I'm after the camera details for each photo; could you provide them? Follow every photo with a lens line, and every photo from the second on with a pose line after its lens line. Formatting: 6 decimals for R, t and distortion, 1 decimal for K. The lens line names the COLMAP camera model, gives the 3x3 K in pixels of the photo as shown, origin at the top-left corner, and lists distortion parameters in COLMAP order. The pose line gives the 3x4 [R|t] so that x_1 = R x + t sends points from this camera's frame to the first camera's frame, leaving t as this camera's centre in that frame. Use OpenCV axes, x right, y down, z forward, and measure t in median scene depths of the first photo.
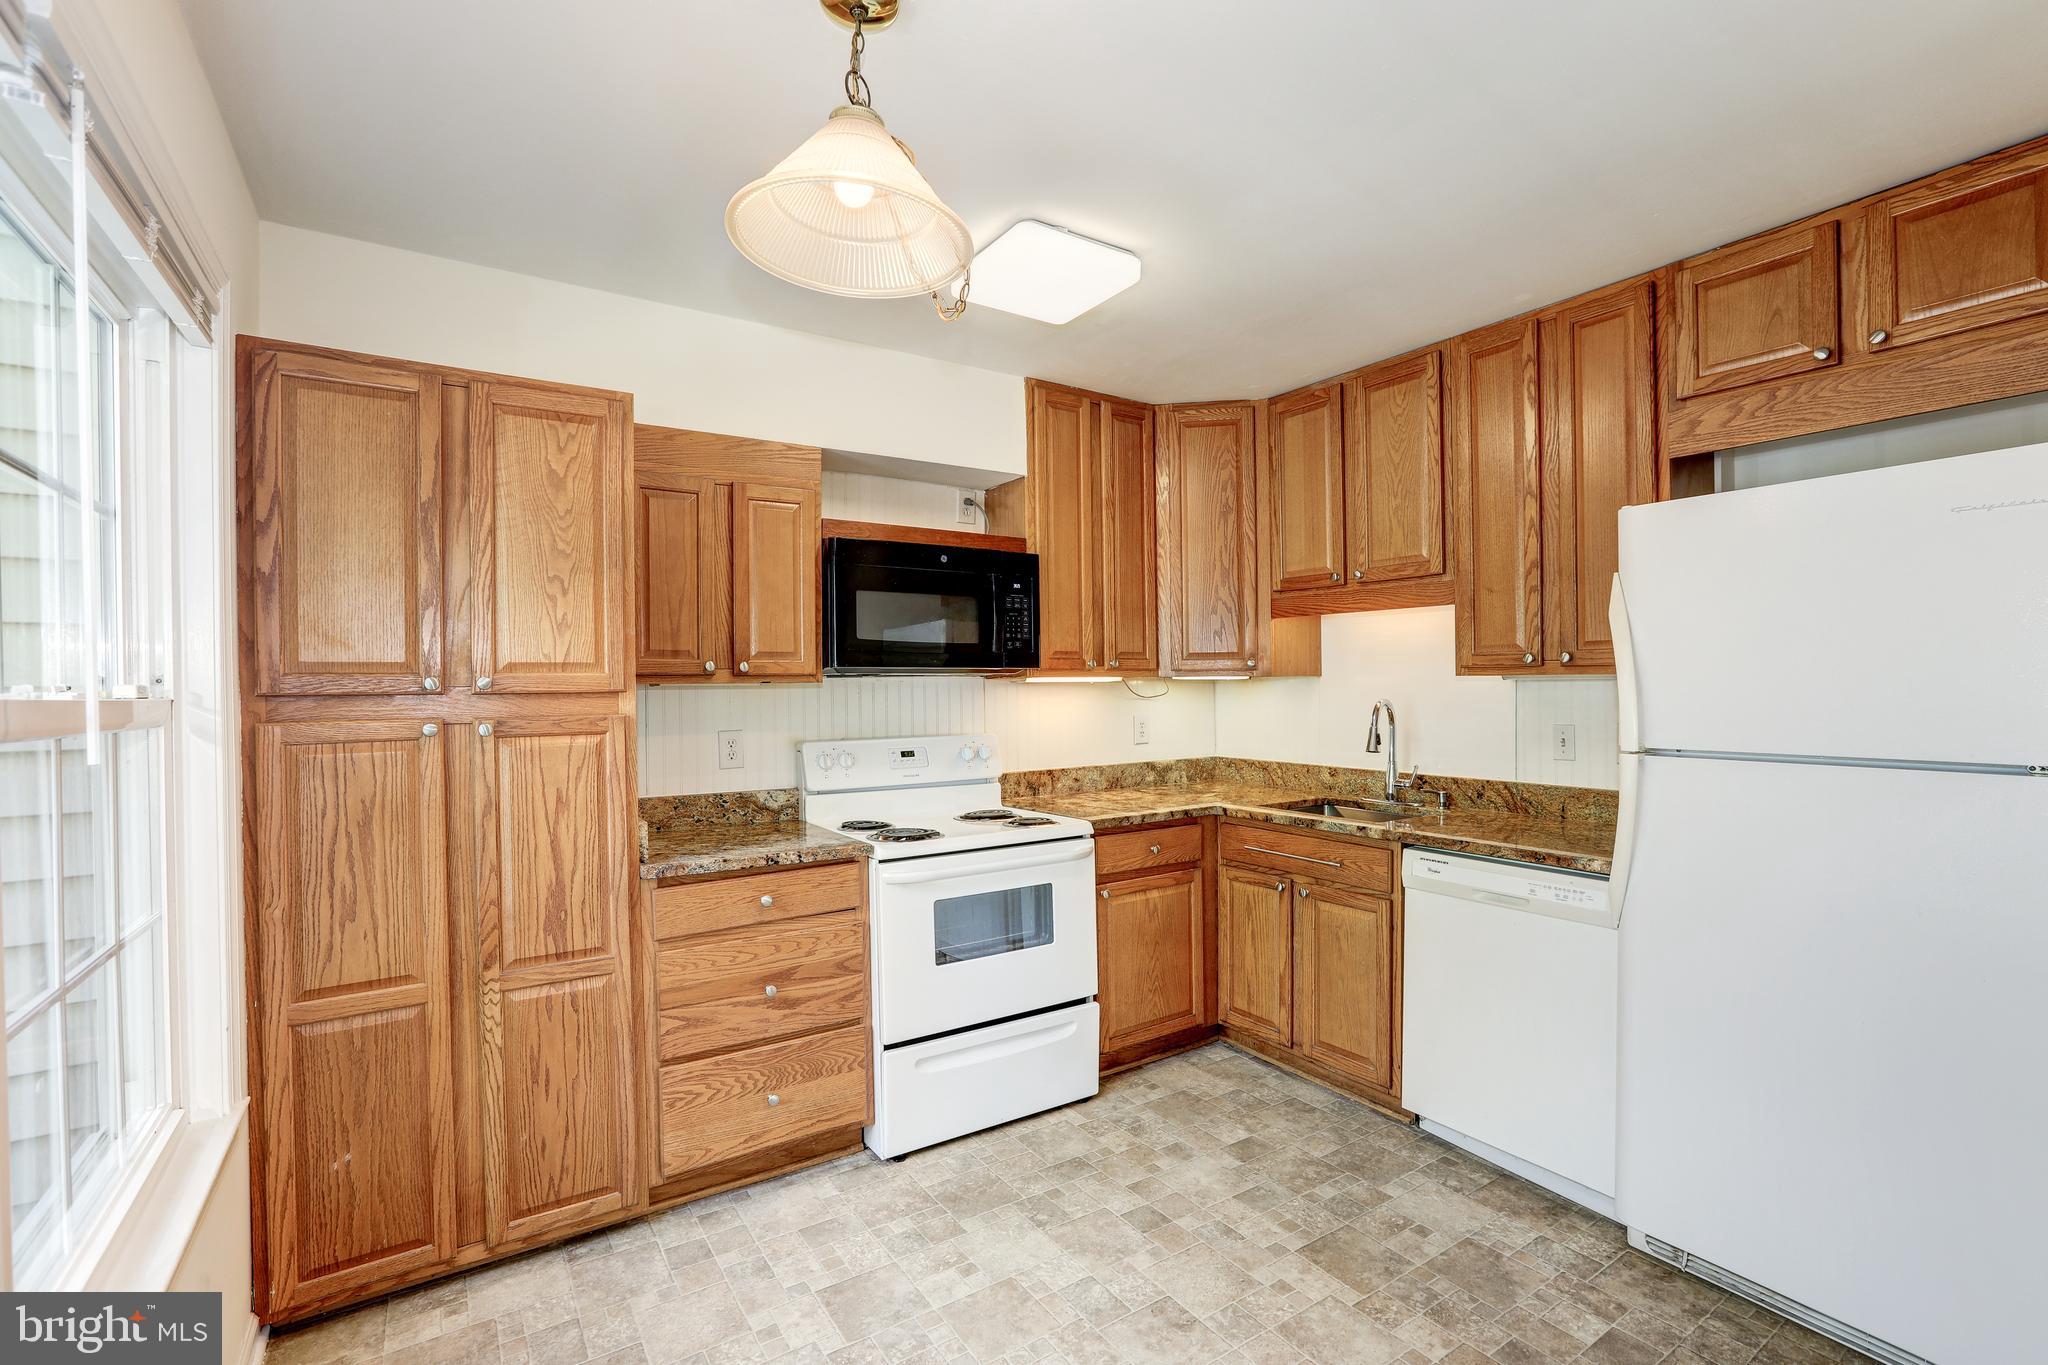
lens RADIAL K [[916.8, 0, 1028.0], [0, 916.8, 686.8], [0, 0, 1]] dist [-0.046494, 0.023341]
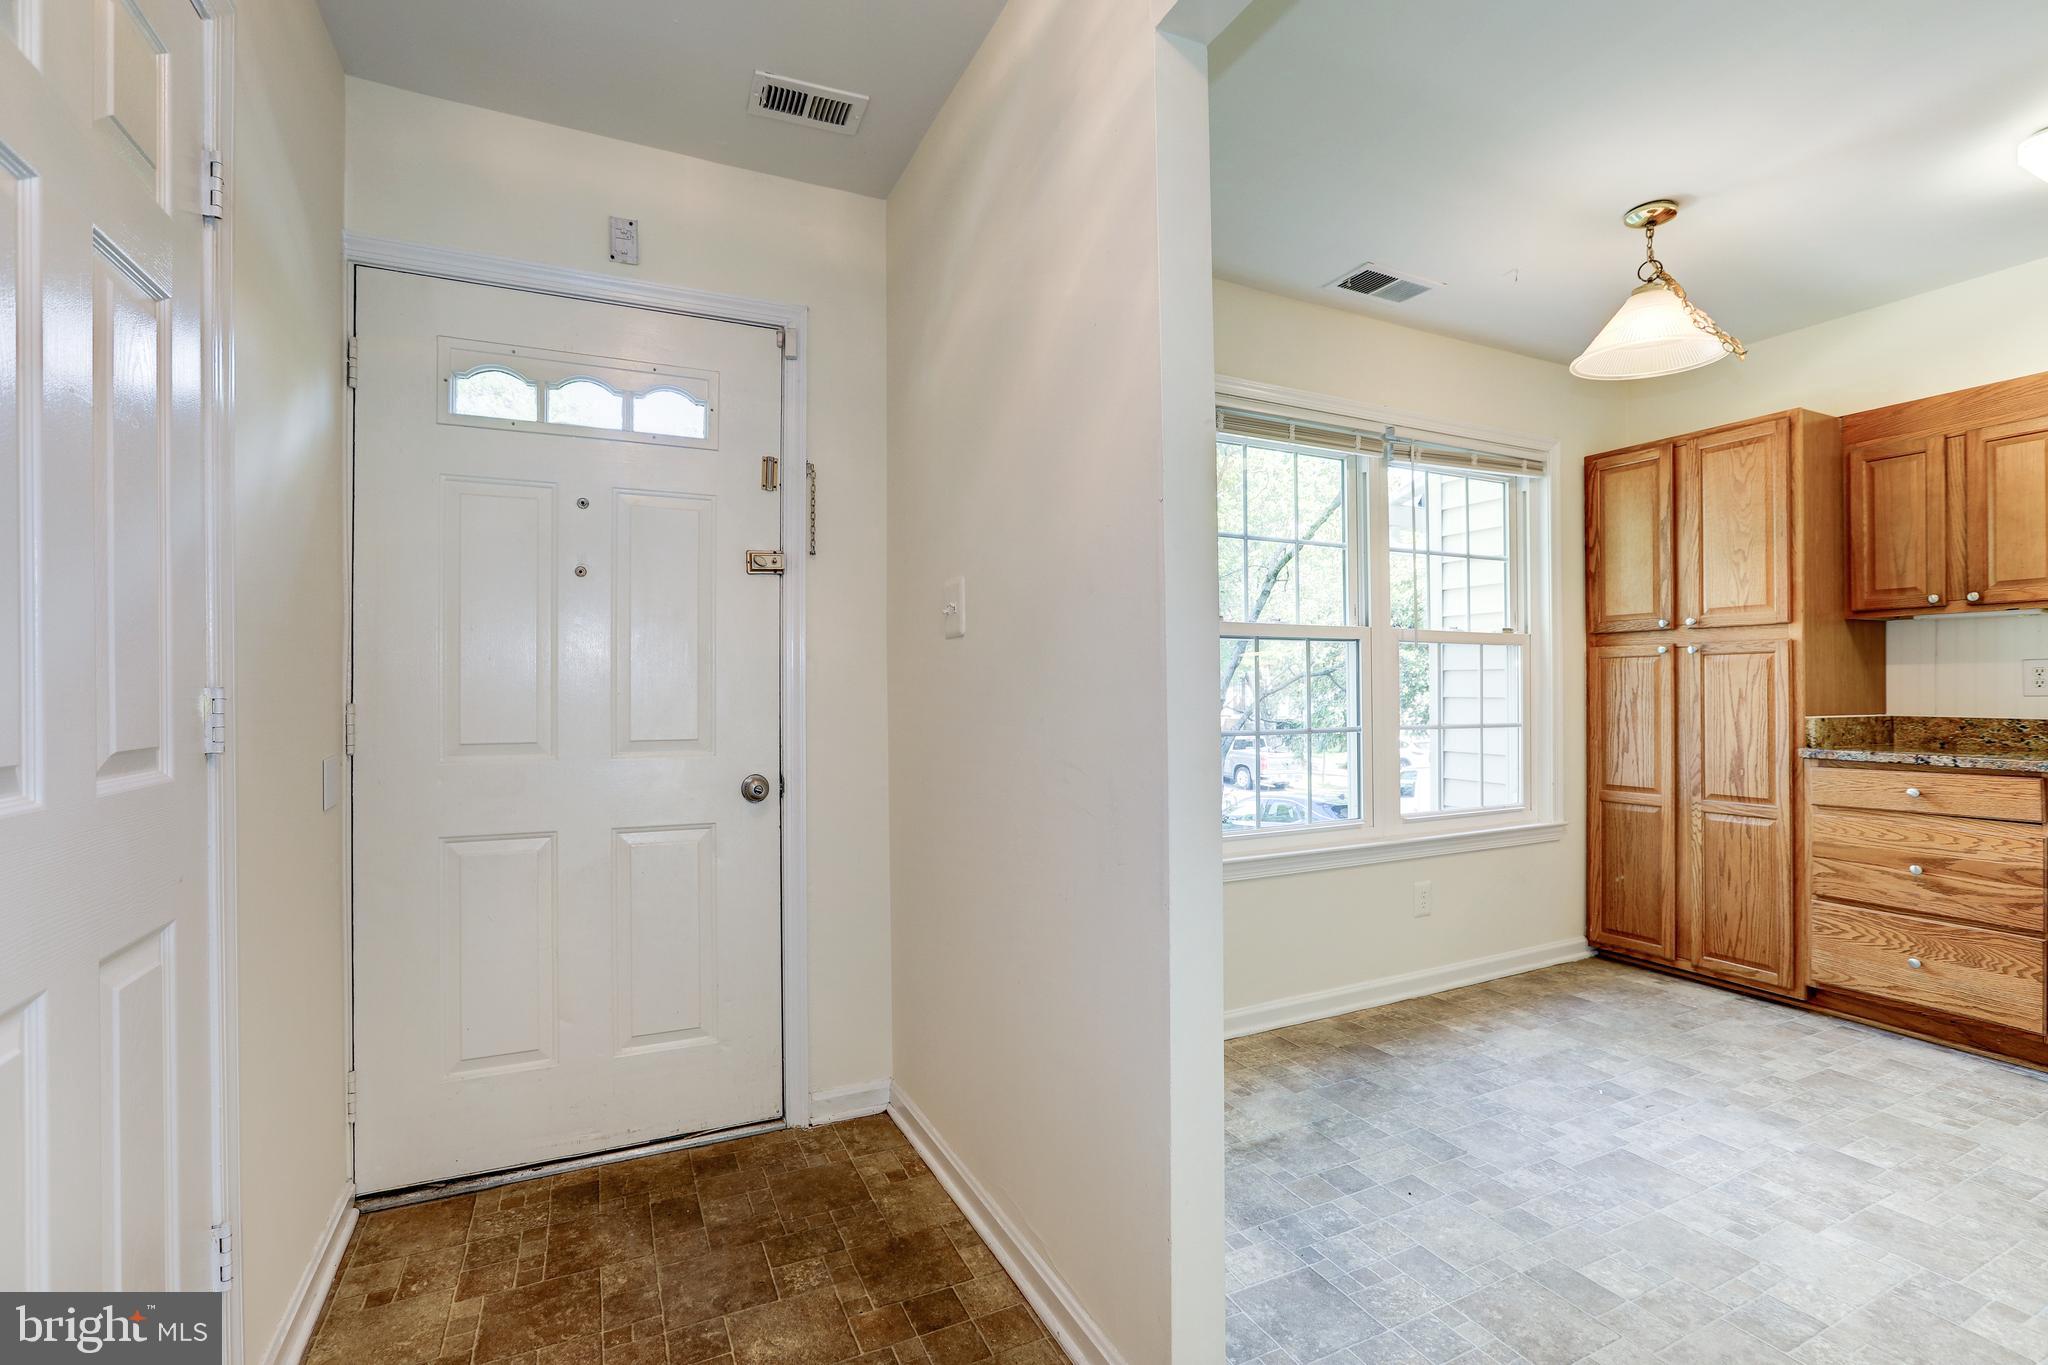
lens RADIAL K [[916.8, 0, 1028.0], [0, 916.8, 686.8], [0, 0, 1]] dist [-0.046494, 0.023341]
pose [[-0.137948, 0.010200, -0.990387, 1.153000], [0.003340, 0.999946, 0.009834, 0.091053], [0.990434, -0.001952, -0.137974, 0.021430]]
